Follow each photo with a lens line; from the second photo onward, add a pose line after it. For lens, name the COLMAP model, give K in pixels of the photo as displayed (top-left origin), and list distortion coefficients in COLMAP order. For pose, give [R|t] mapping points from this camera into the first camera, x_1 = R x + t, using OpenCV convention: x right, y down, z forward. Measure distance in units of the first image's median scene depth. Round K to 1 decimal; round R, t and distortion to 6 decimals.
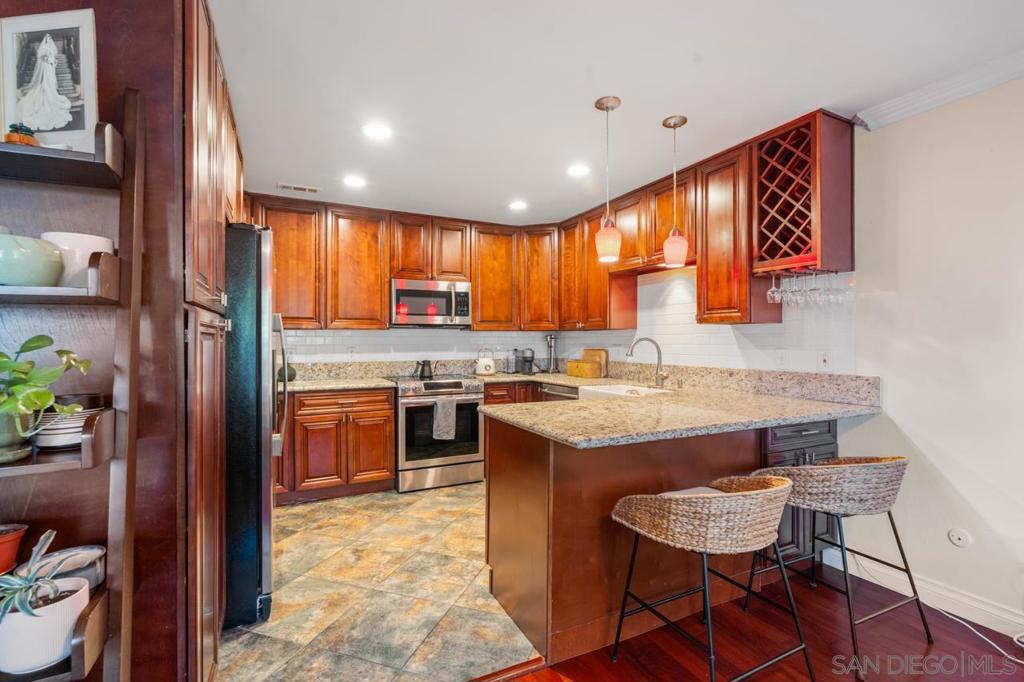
lens RADIAL K [[451.7, 0, 512.4], [0, 451.7, 341.6], [0, 0, 1]] dist [-0.006874, 0.000797]
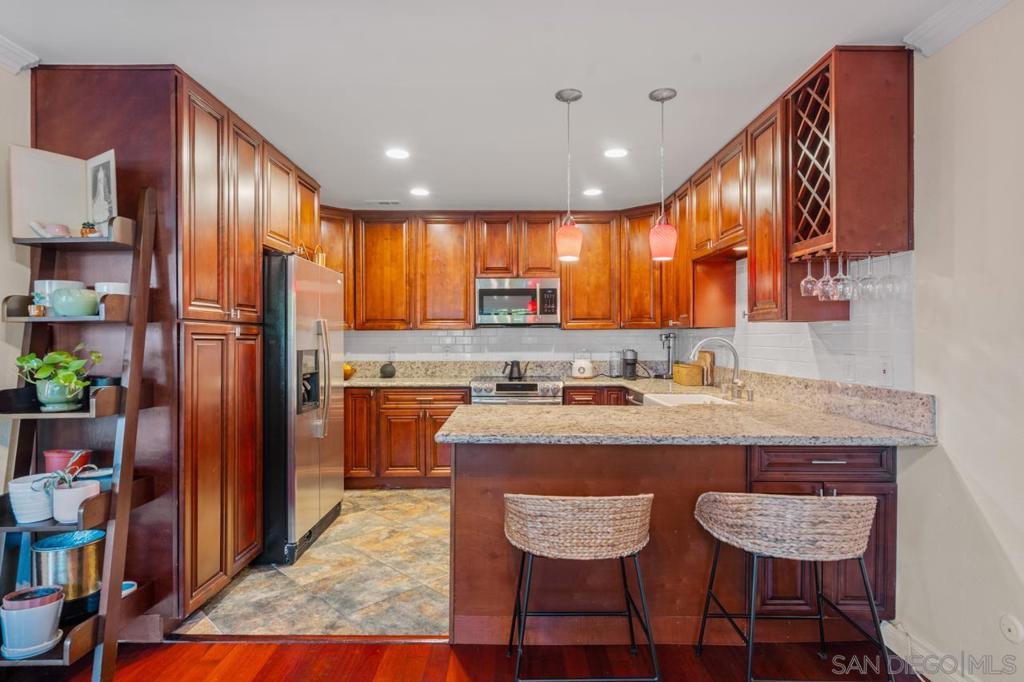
lens RADIAL K [[541.8, 0, 514.8], [0, 541.8, 338.6], [0, 0, 1]] dist [-0.007174, -0.000933]
pose [[0.900777, 0.001139, -0.434281, 0.390316], [-0.000903, 0.999999, 0.000750, -0.008483], [0.434282, -0.000283, 0.900777, -0.052774]]
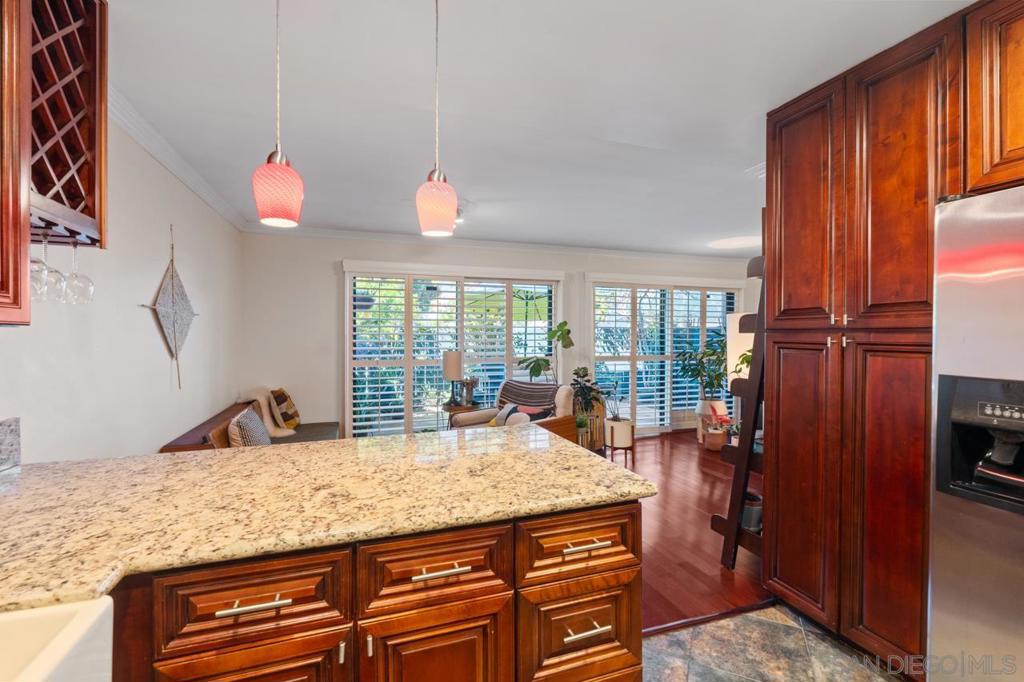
lens RADIAL K [[451.7, 0, 509.8], [0, 451.7, 337.6], [0, 0, 1]] dist [-0.006874, 0.000797]
pose [[-0.992764, 0.001543, 0.120073, 0.023872], [0.002436, 0.999970, 0.007286, -0.026100], [-0.120058, 0.007525, -0.992738, 1.038422]]
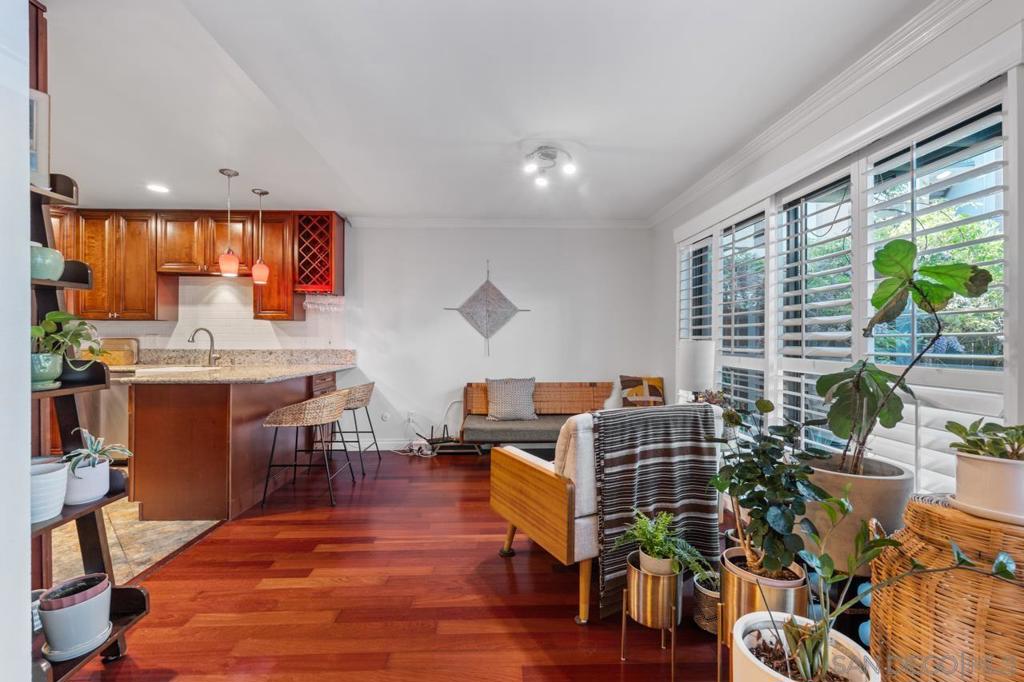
lens RADIAL K [[451.7, 0, 507.2], [0, 451.7, 339.9], [0, 0, 1]] dist [-0.006874, 0.000797]
pose [[0.414566, -0.000120, 0.910019, -0.506315], [-0.003450, 0.999993, 0.001704, 0.019541], [-0.910013, -0.003846, 0.414563, -0.315948]]
